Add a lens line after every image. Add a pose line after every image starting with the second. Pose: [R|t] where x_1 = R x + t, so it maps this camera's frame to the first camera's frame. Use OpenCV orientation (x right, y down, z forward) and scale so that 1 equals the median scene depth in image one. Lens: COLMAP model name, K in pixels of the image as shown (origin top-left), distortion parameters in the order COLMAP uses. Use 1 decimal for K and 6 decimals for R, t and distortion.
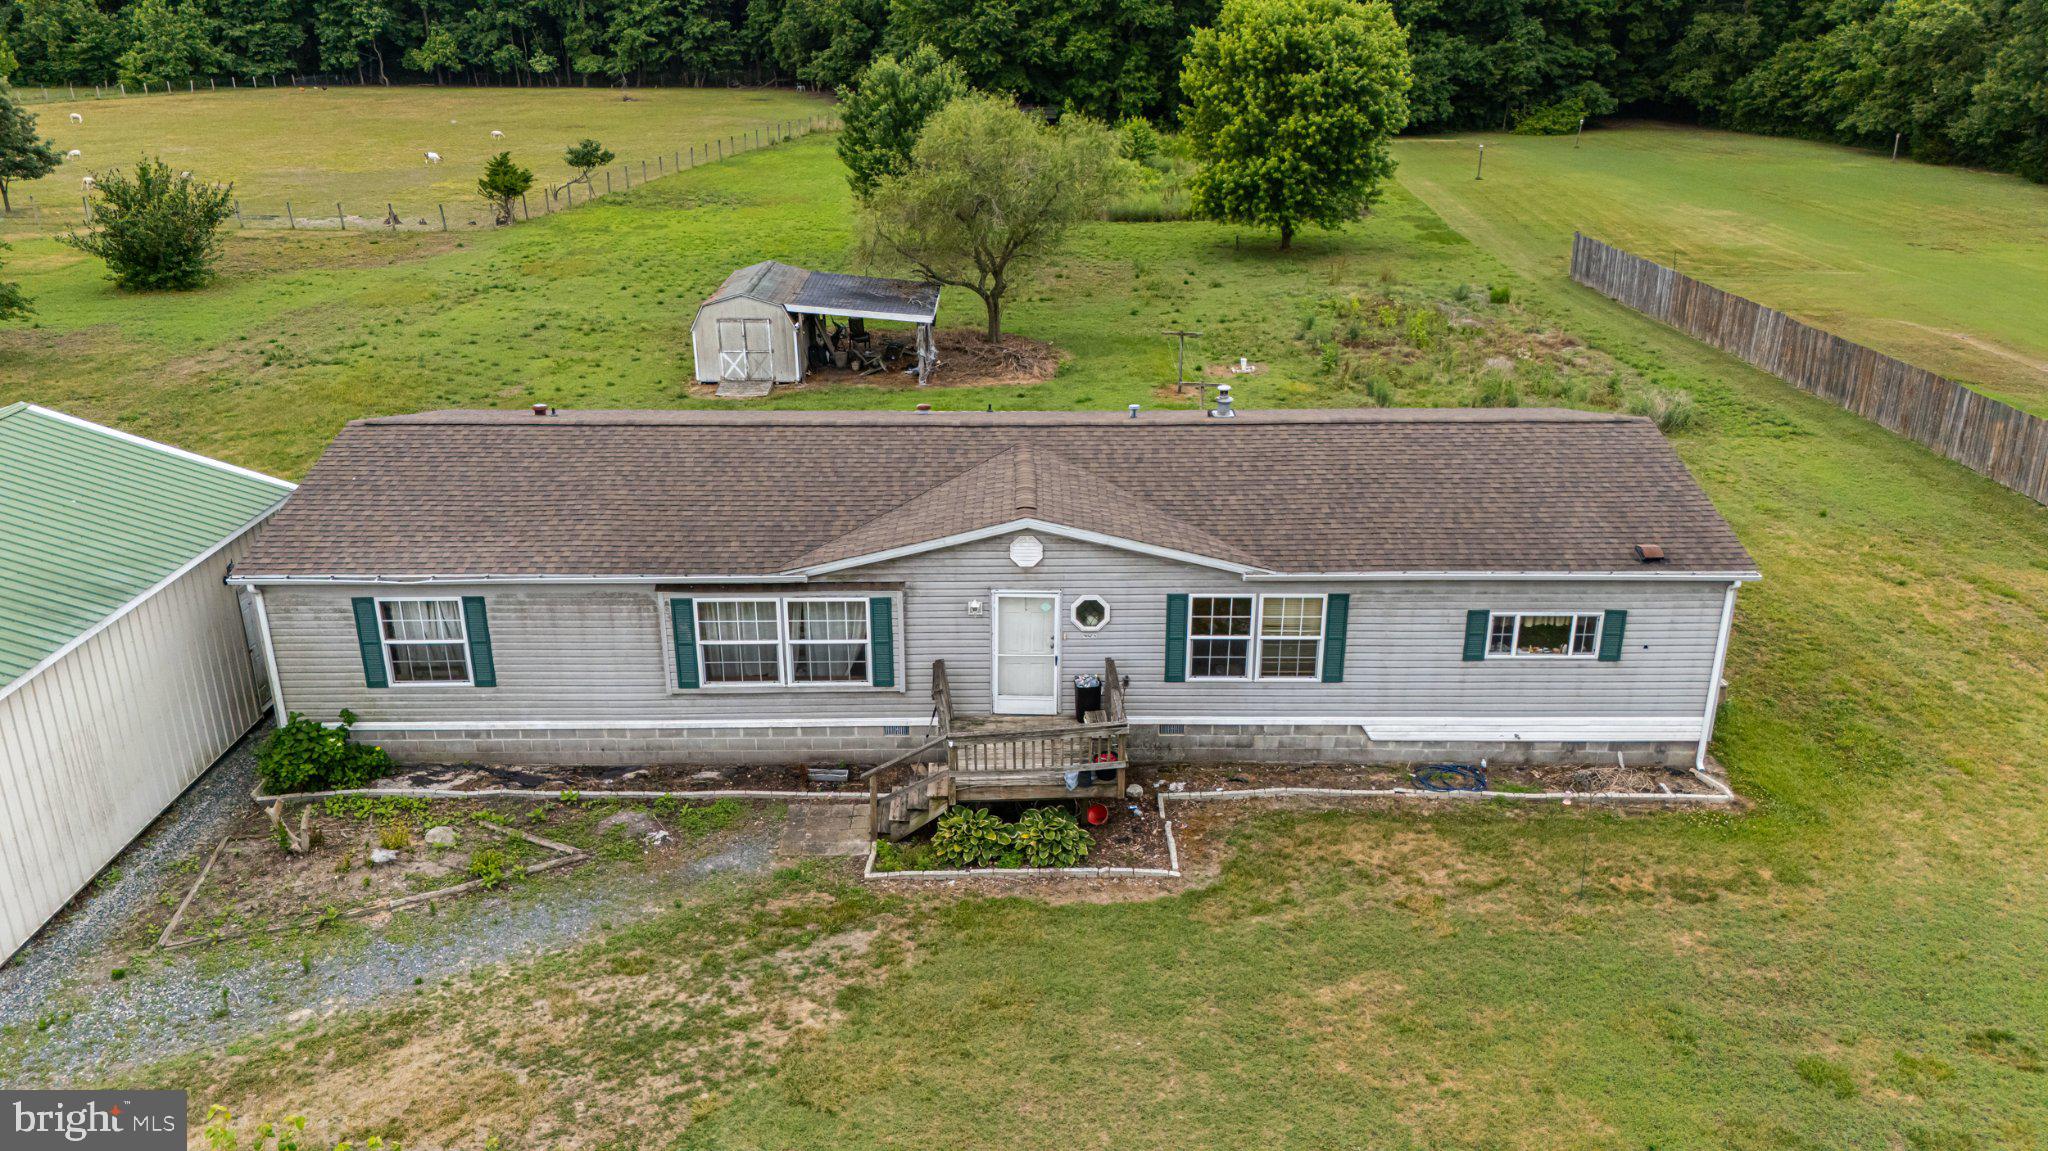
lens RADIAL K [[1508.0, 0, 1026.8], [0, 1508.0, 570.3], [0, 0, 1]] dist [0.071818, -0.070877]
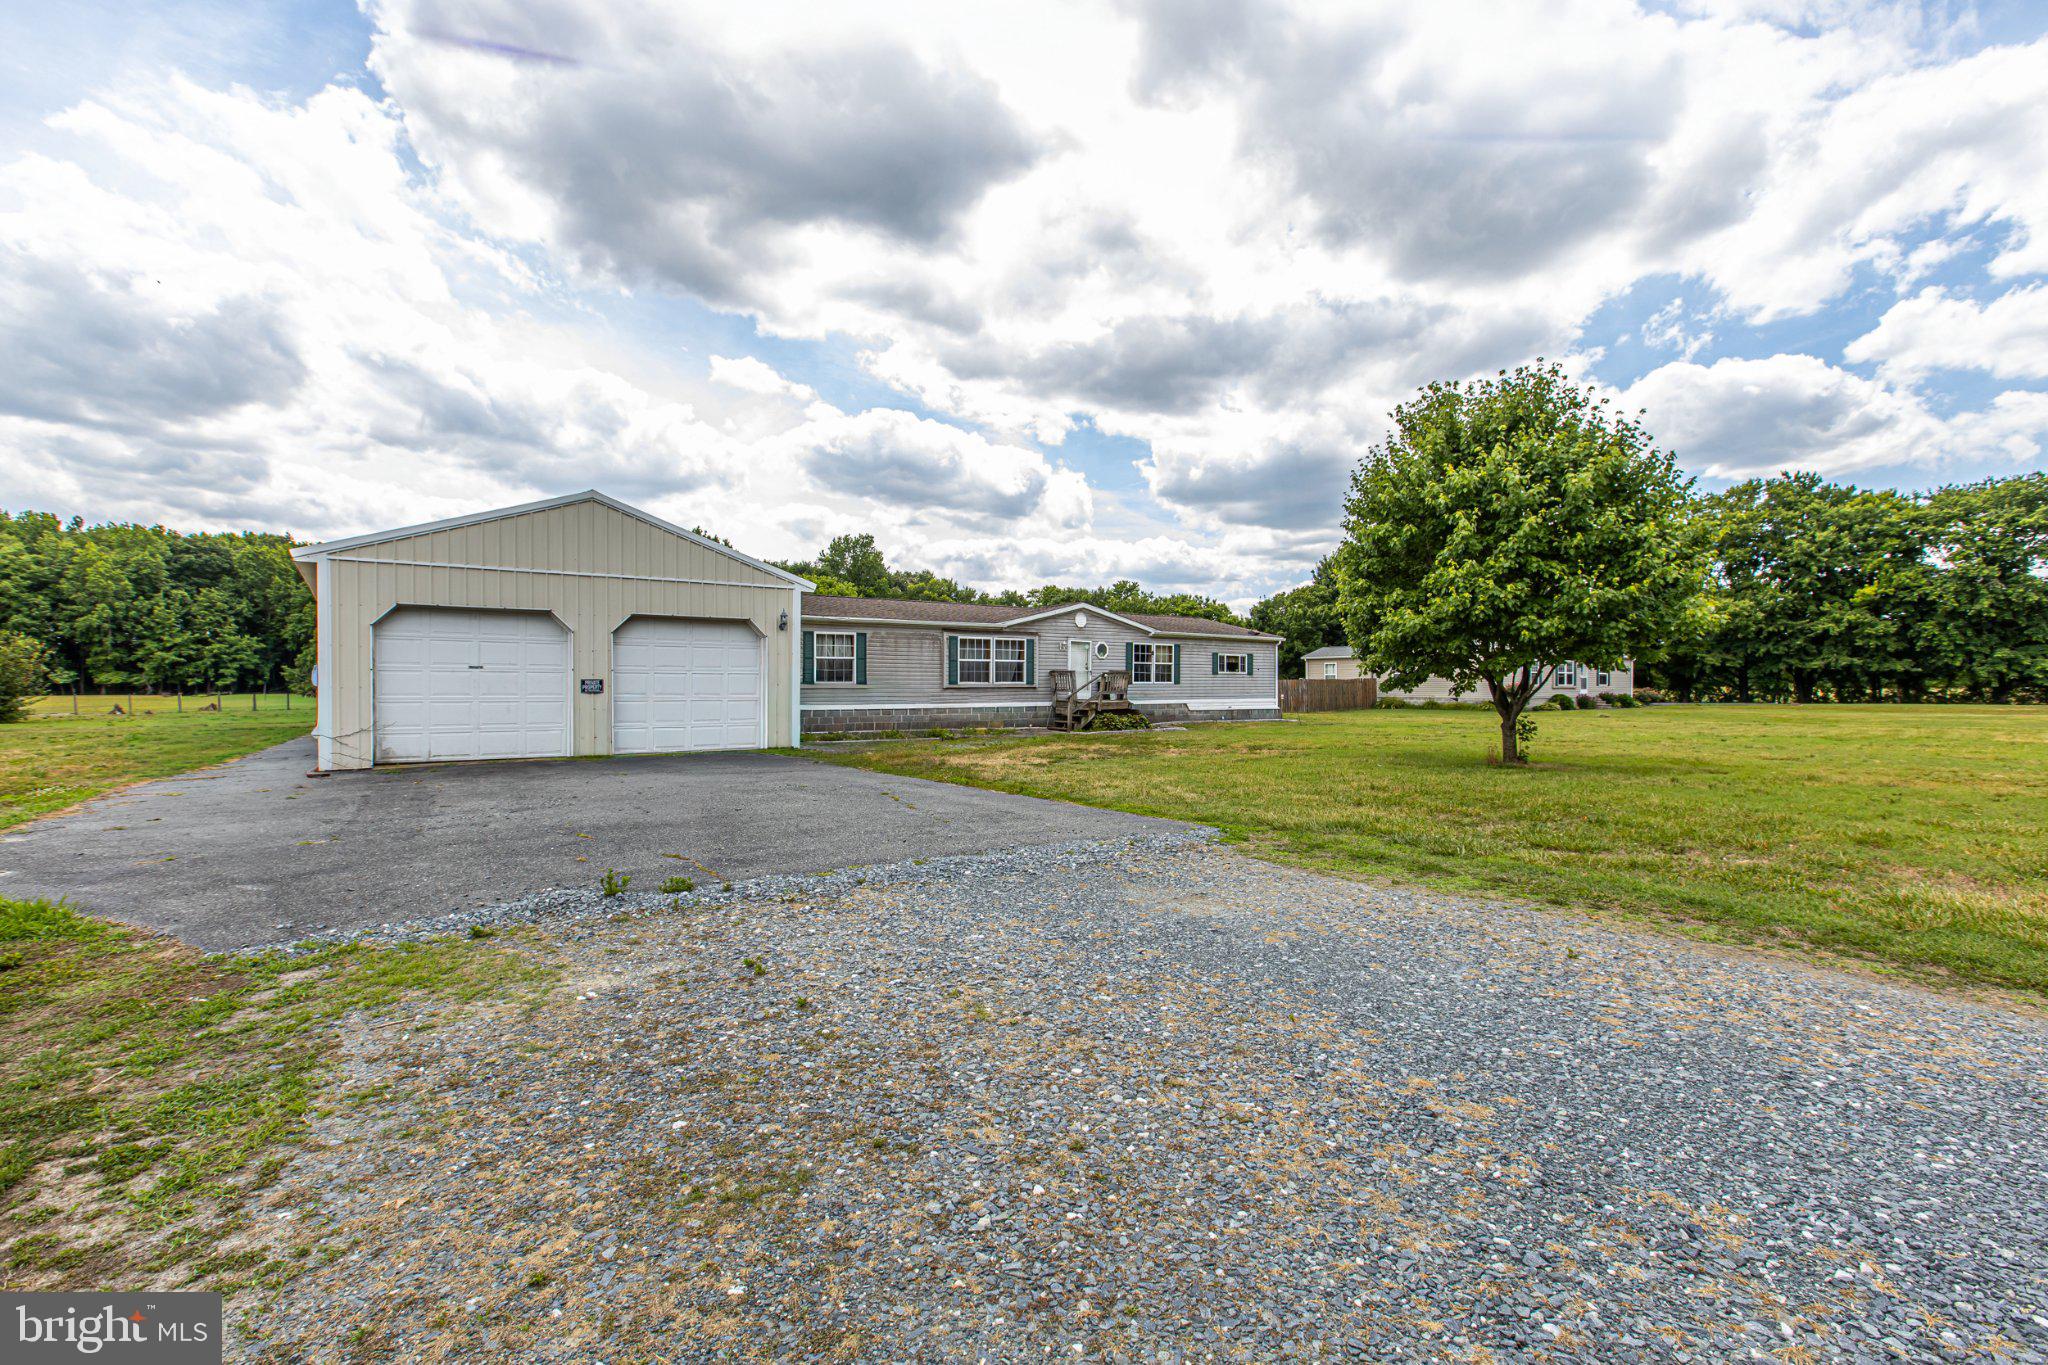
lens RADIAL K [[905.4, 0, 1024.3], [0, 905.4, 689.9], [0, 0, 1]] dist [-0.002518, 0.000474]
pose [[0.807830, -0.000649, 0.589415, -0.859403], [0.211397, 0.933789, -0.288705, 0.454022], [-0.550202, 0.357825, 0.754480, 0.037564]]
